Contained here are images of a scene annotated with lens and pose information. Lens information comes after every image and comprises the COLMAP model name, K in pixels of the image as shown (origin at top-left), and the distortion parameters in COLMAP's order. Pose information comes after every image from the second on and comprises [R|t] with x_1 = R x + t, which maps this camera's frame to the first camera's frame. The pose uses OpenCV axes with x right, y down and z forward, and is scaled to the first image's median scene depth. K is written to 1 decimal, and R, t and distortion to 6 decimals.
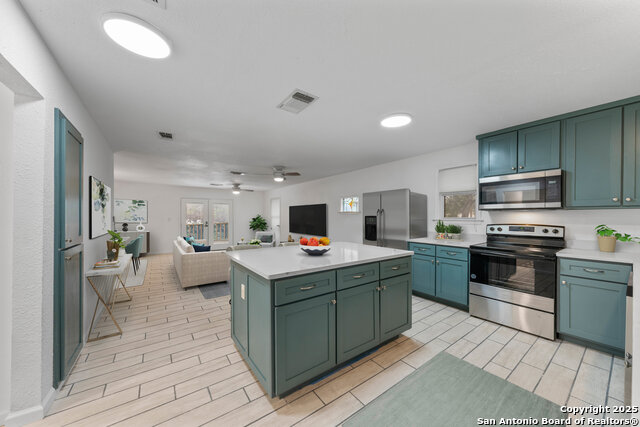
lens RADIAL K [[221.3, 0, 318.3], [0, 221.3, 218.0], [0, 0, 1]] dist [0.000274, 0.000268]
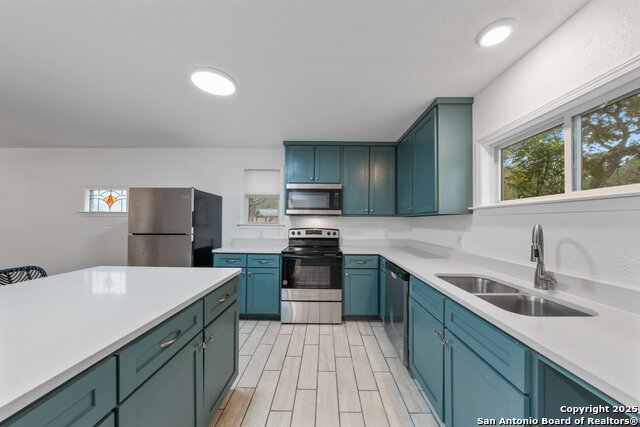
lens RADIAL K [[221.3, 0, 307.0], [0, 221.3, 219.4], [0, 0, 1]] dist [0.000274, 0.000268]
pose [[0.603346, 0.011384, 0.797398, -0.023959], [-0.002491, 0.999920, -0.012391, -0.003500], [-0.797476, 0.005490, 0.603326, 0.327016]]
